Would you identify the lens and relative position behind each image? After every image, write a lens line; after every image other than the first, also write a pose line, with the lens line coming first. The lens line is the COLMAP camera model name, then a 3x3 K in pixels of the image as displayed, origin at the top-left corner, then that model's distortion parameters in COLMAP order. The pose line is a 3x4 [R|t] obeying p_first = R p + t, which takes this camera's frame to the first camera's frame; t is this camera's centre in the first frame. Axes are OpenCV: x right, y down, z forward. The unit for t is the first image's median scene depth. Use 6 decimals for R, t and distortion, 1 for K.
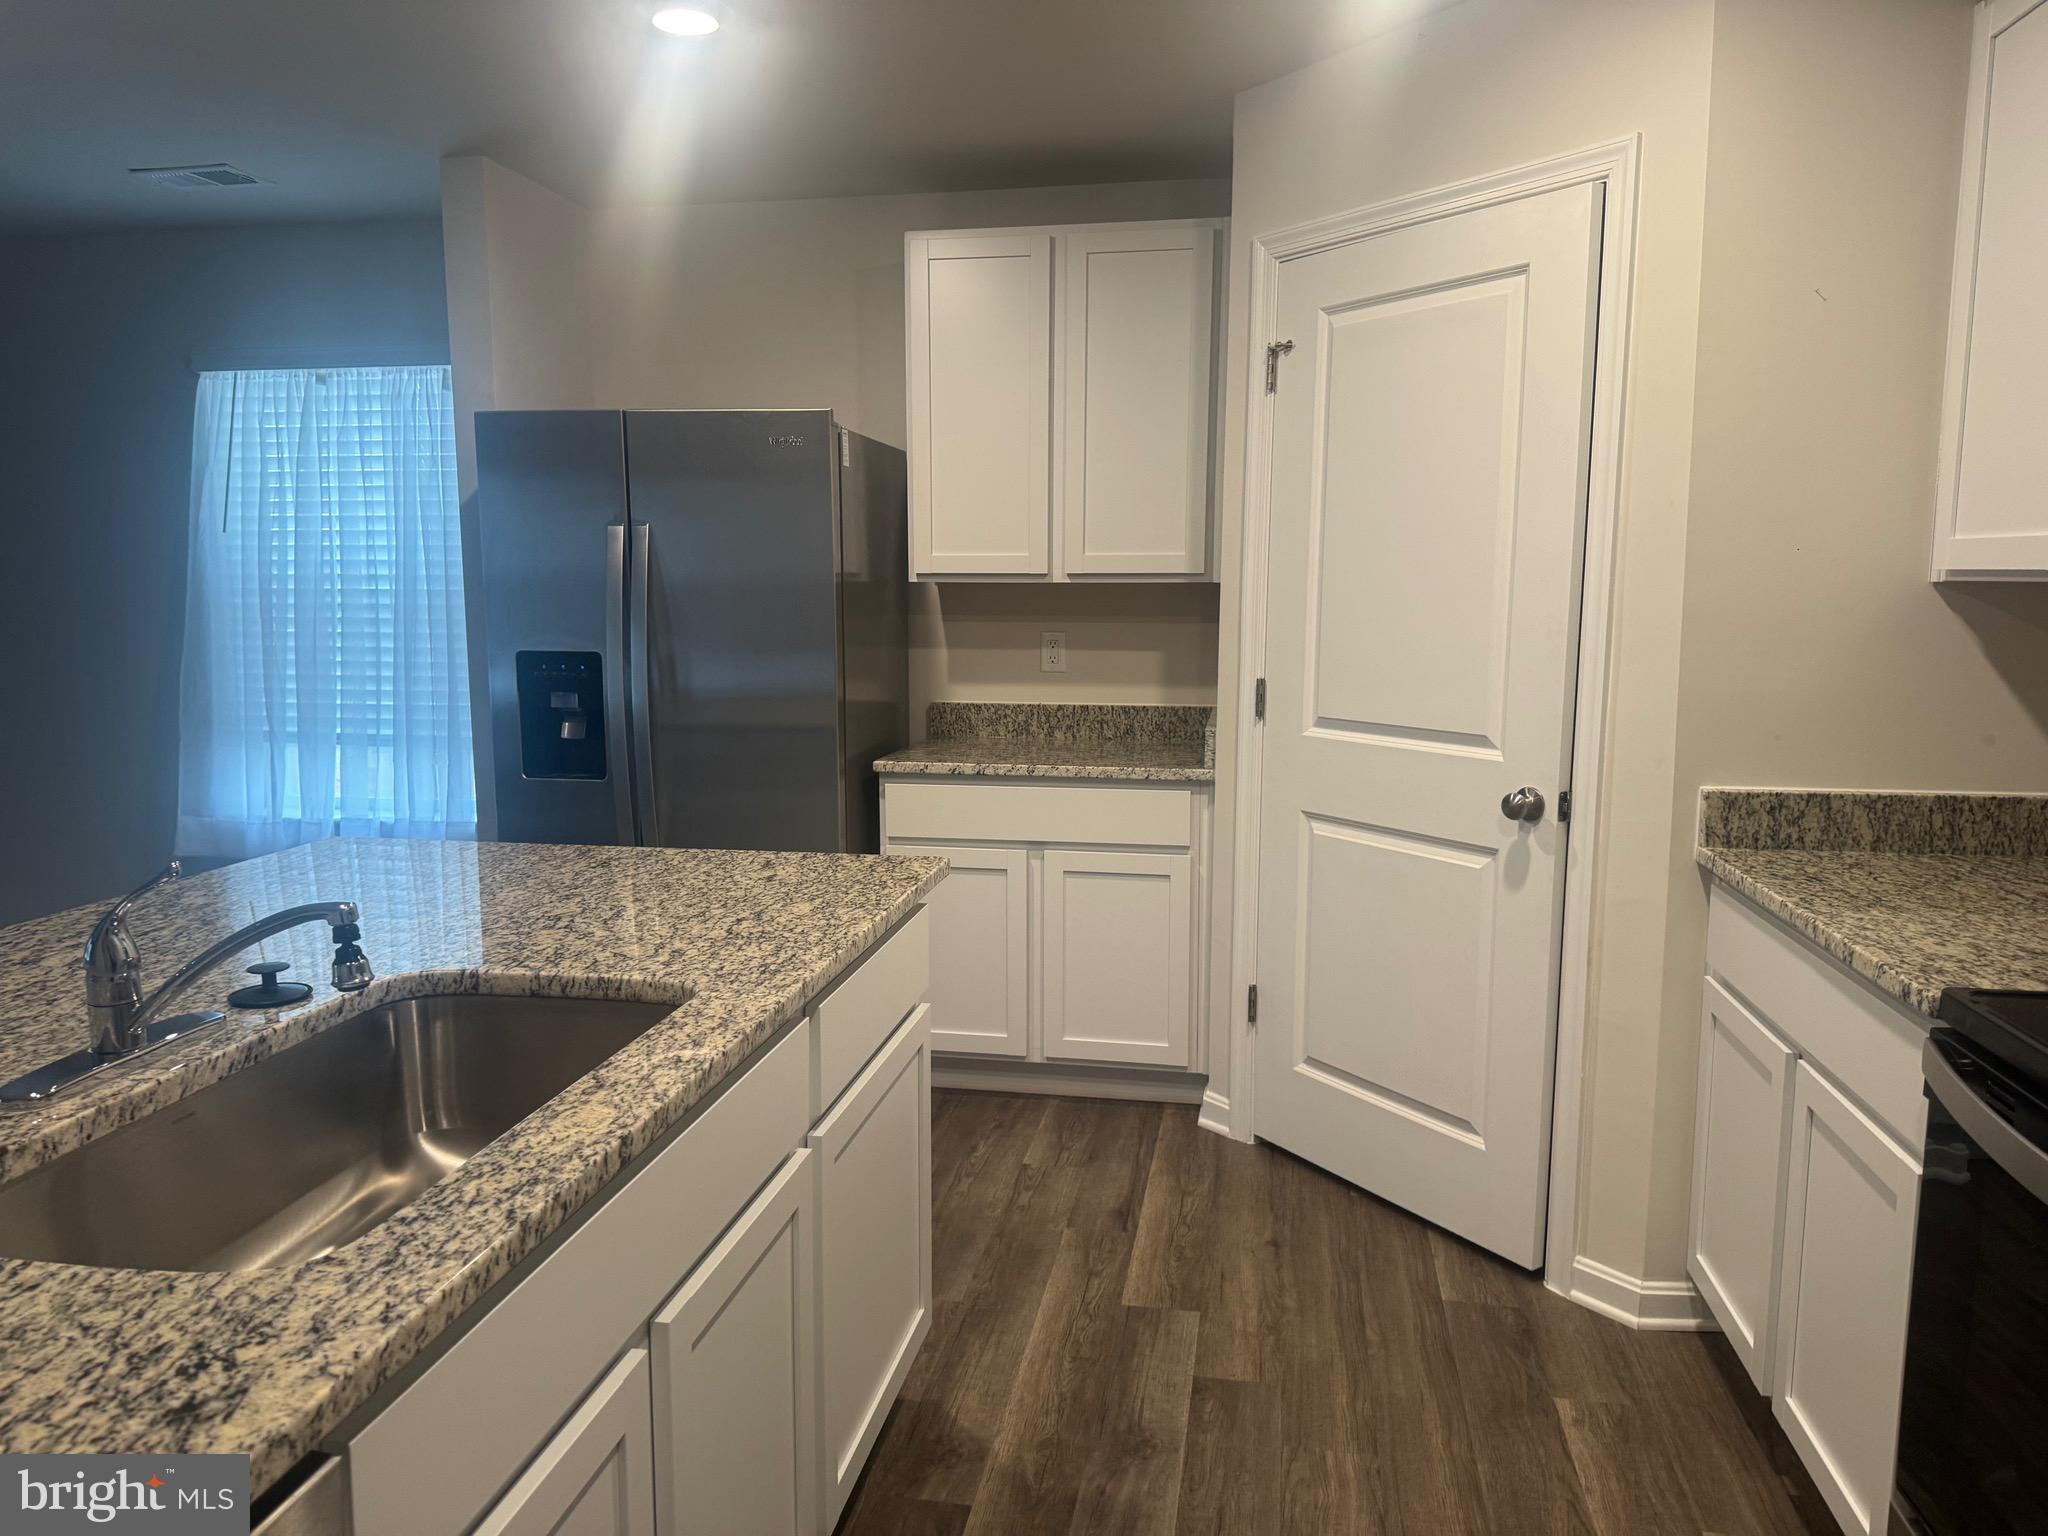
lens RADIAL K [[1442.5, 0, 984.0], [0, 1442.5, 740.6], [0, 0, 1]] dist [0.060049, -0.067659]
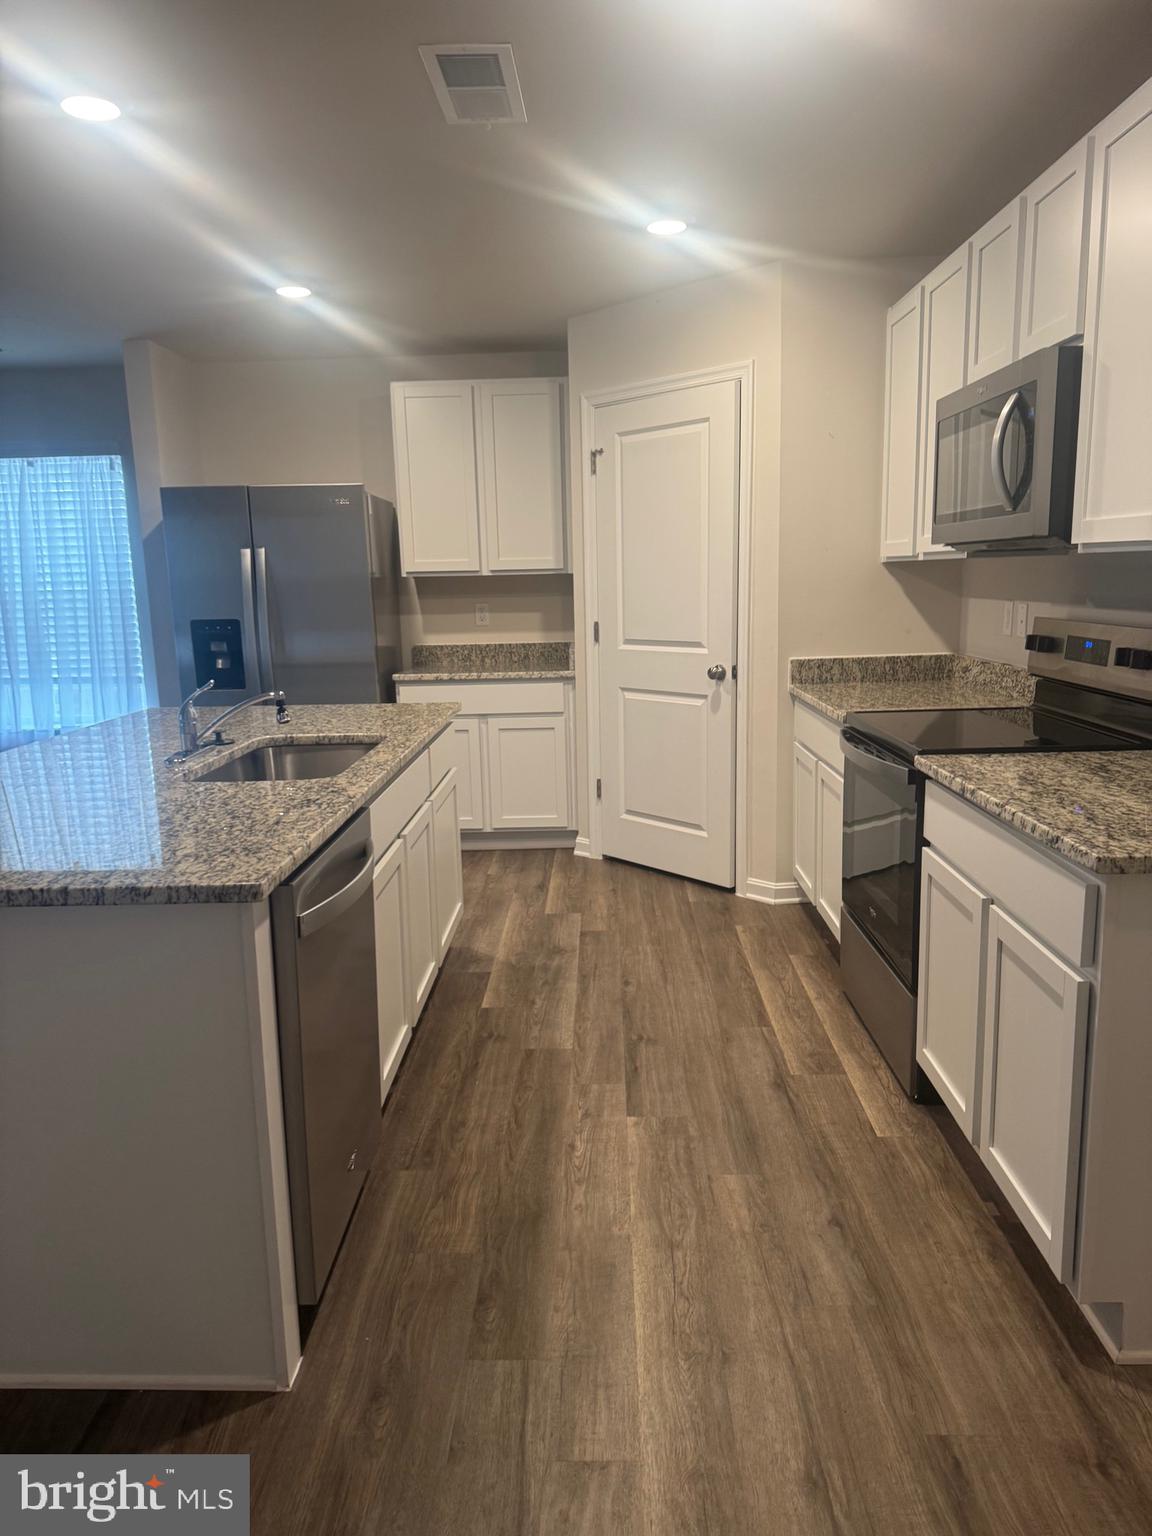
lens RADIAL K [[1081.9, 0, 582.6], [0, 1081.9, 753.0], [0, 0, 1]] dist [0.060049, -0.067659]
pose [[0.982841, -0.055204, 0.176002, -0.097971], [0.046488, 0.997497, 0.053270, 0.058044], [-0.178502, -0.044174, 0.982947, -0.467218]]
